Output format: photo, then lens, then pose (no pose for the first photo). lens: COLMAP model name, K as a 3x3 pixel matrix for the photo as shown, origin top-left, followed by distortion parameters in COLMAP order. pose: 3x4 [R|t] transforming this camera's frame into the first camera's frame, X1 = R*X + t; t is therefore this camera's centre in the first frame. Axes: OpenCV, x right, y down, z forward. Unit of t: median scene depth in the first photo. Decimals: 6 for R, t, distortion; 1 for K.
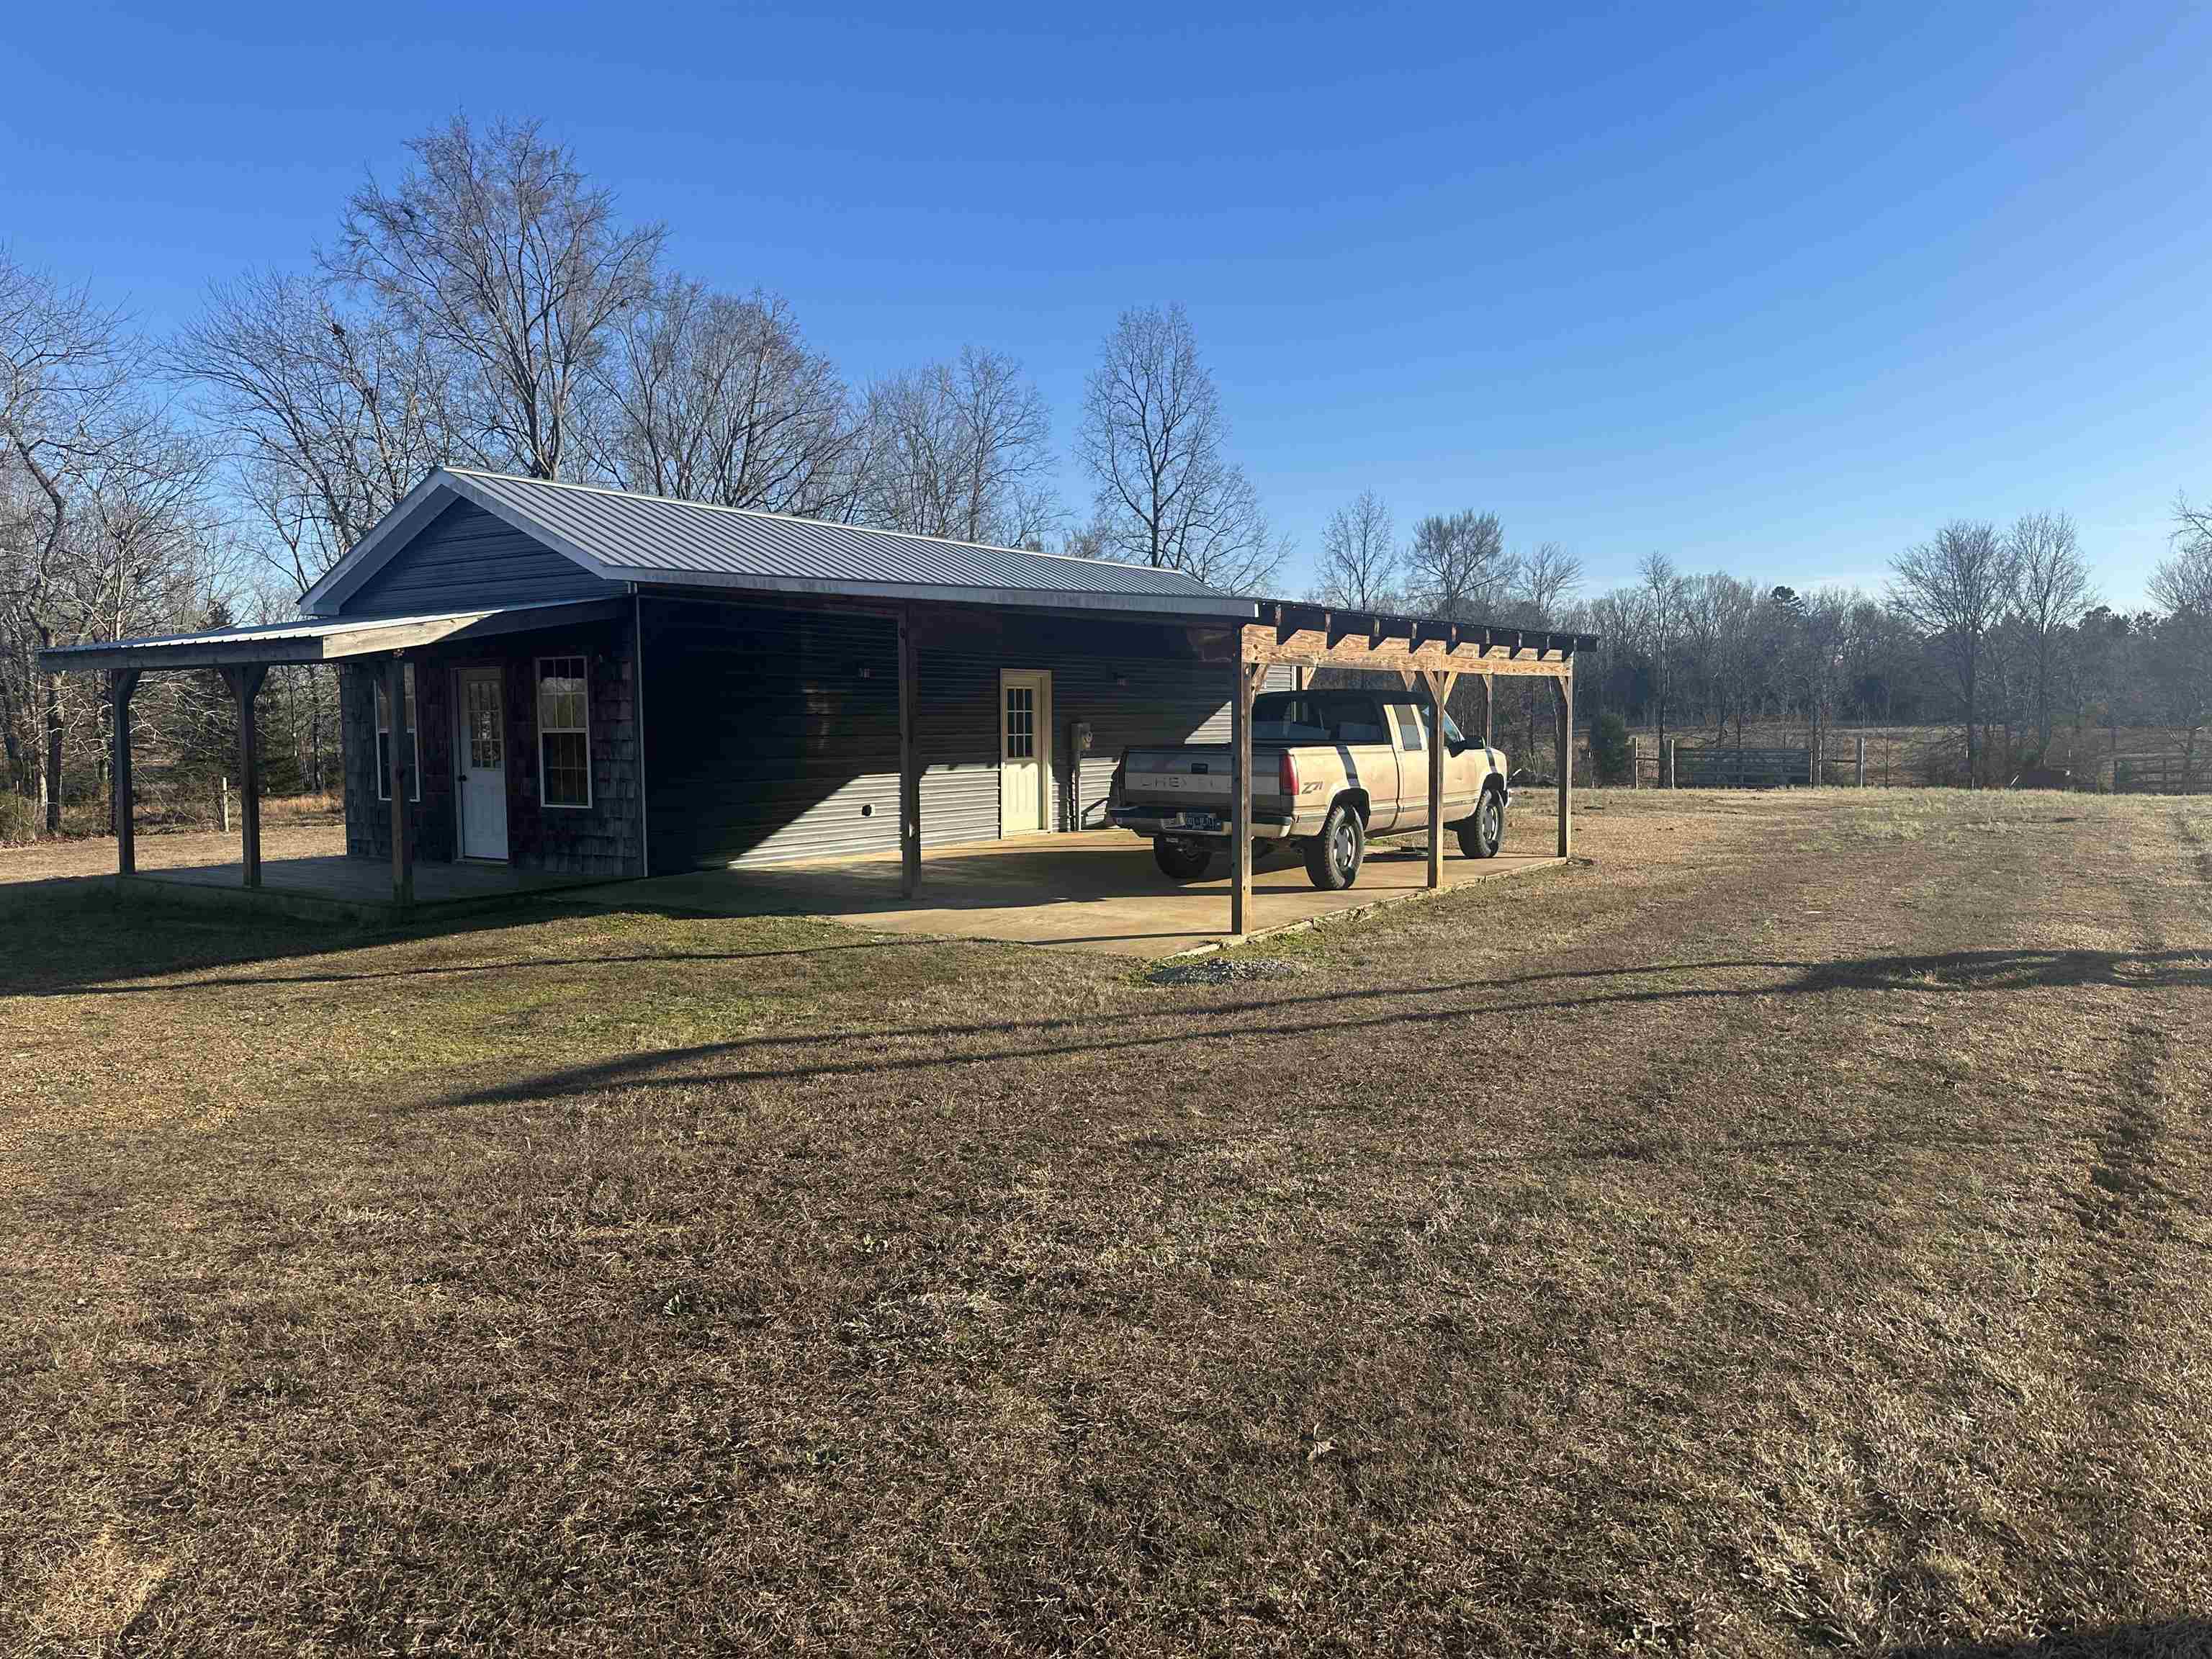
lens RADIAL K [[1520.1, 0, 1113.0], [0, 1520.1, 818.0], [0, 0, 1]] dist [0.125007, -0.168627]
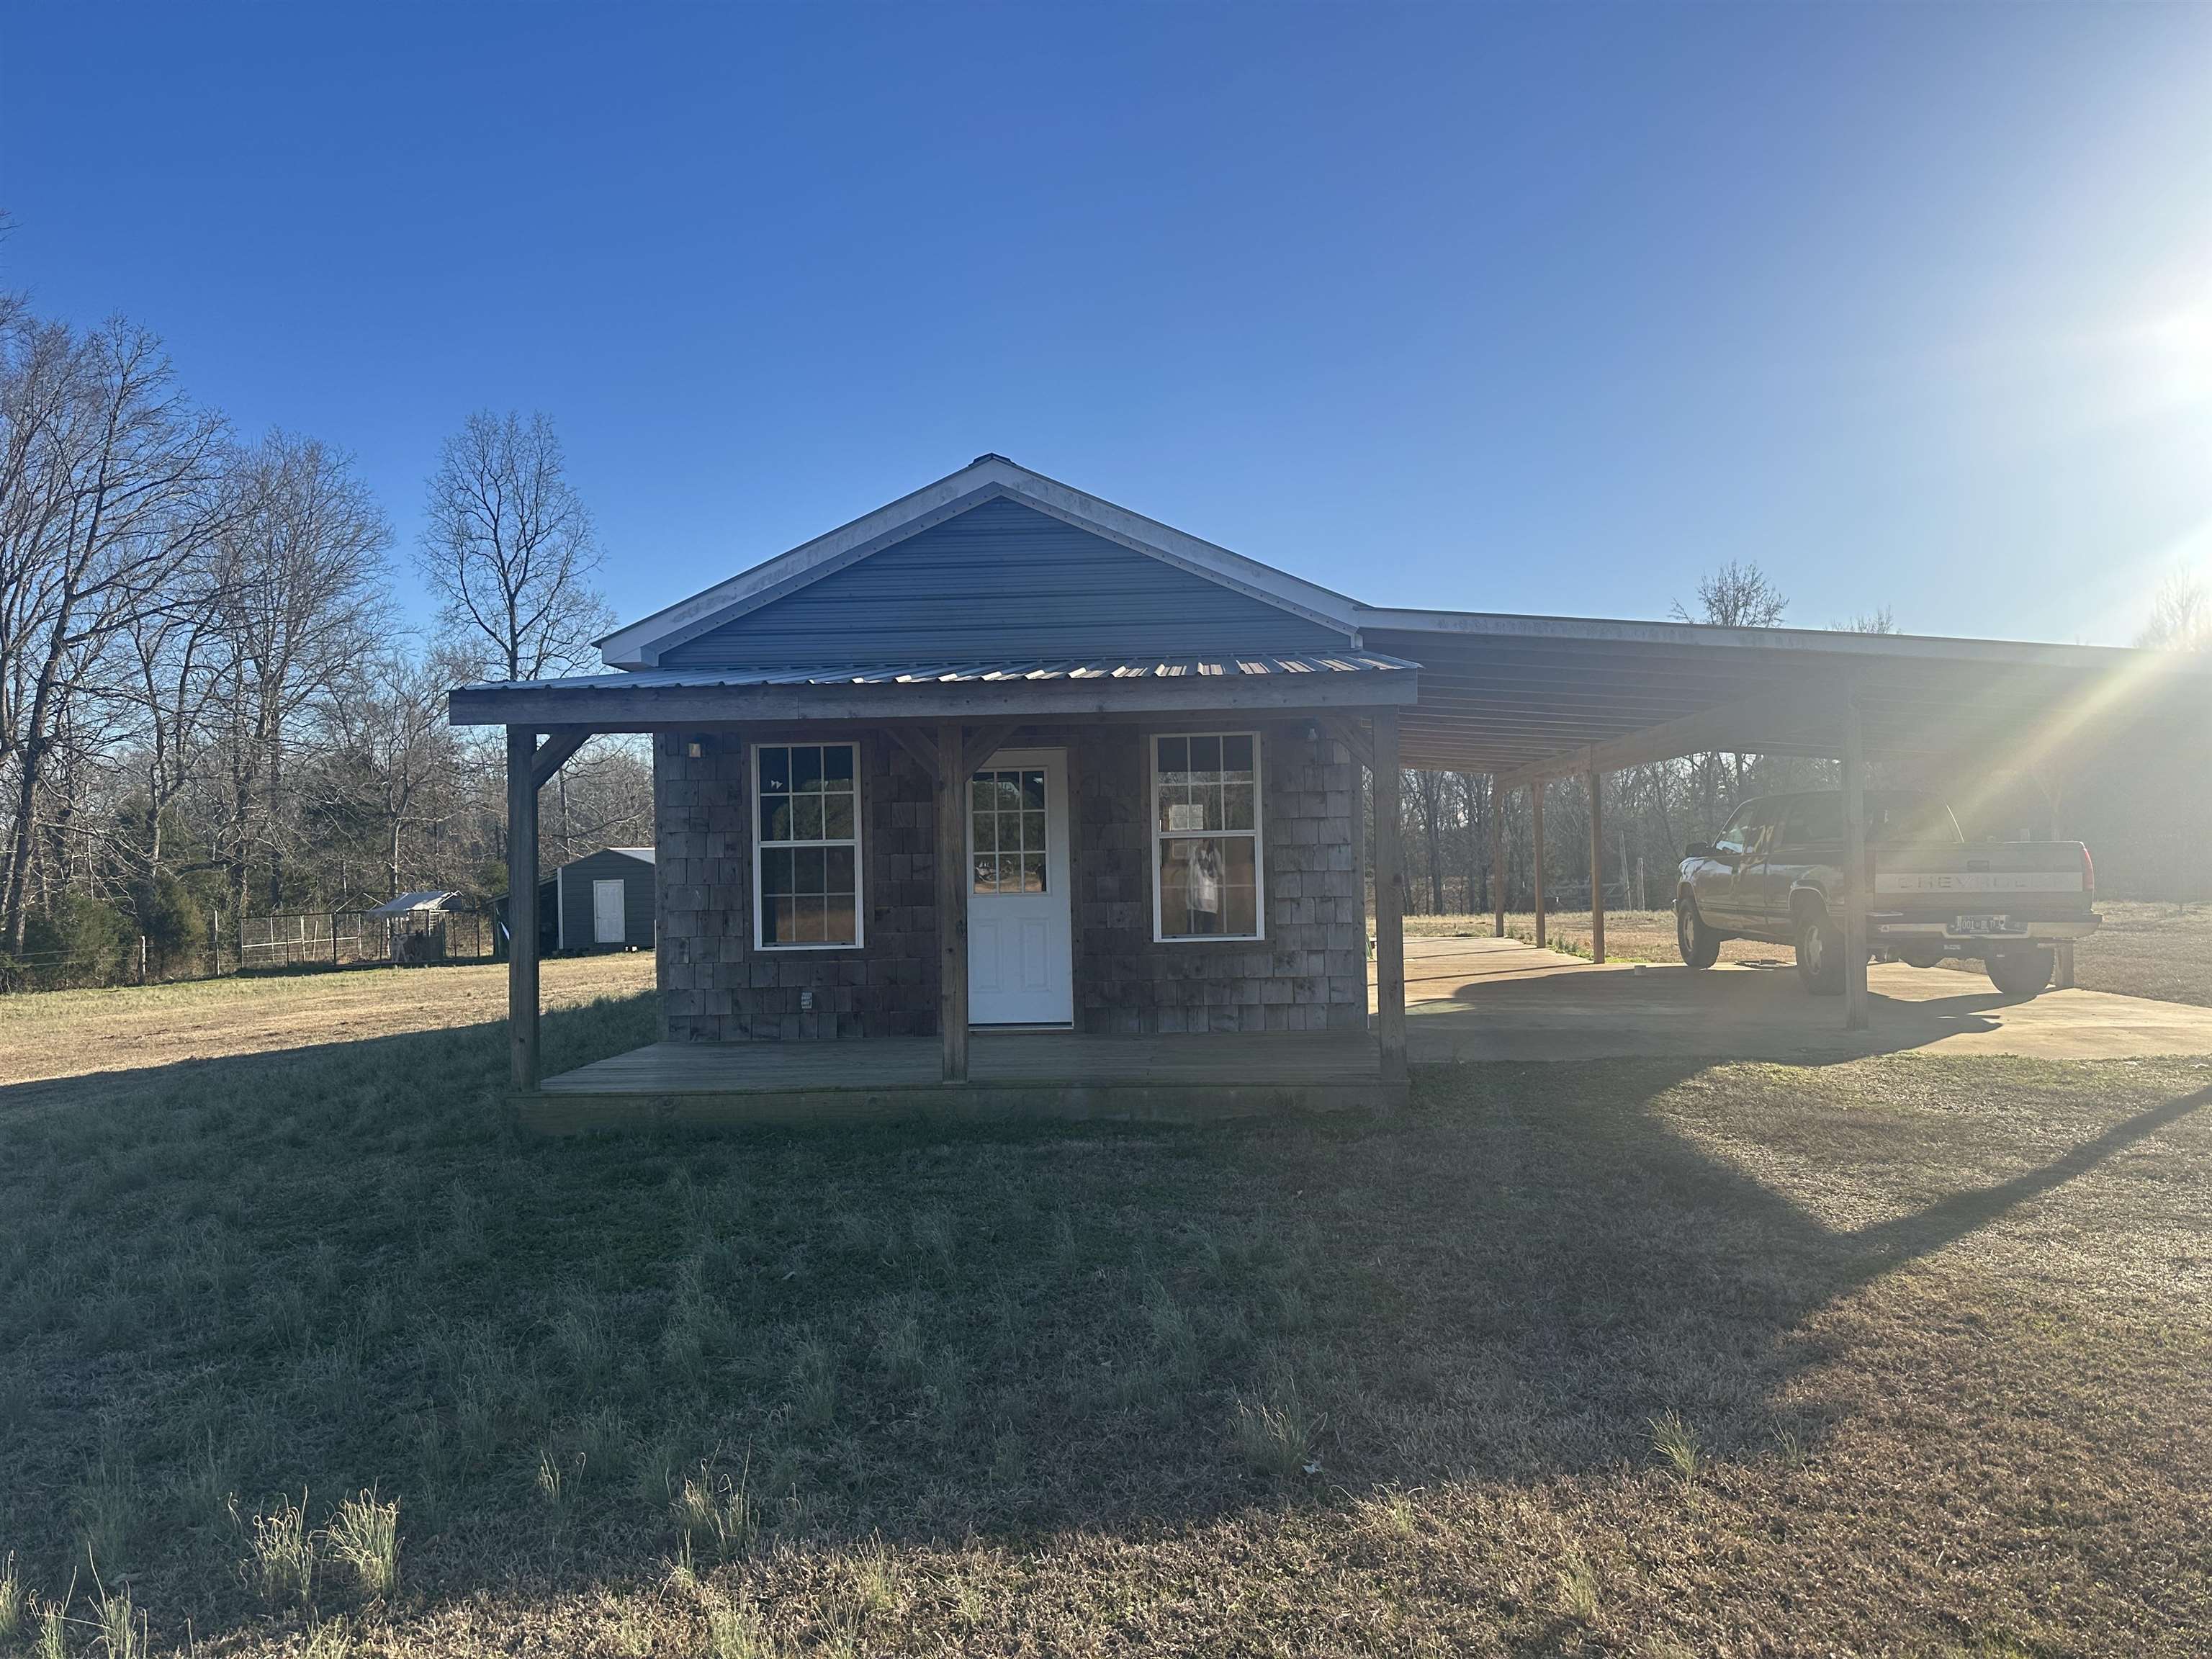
lens RADIAL K [[1520.1, 0, 1113.0], [0, 1520.1, 818.0], [0, 0, 1]] dist [0.125007, -0.168627]
pose [[0.858217, 0.004979, 0.513263, -0.727123], [0.047433, 0.994905, -0.088963, -0.002679], [-0.511091, 0.100695, 0.853608, 0.393998]]
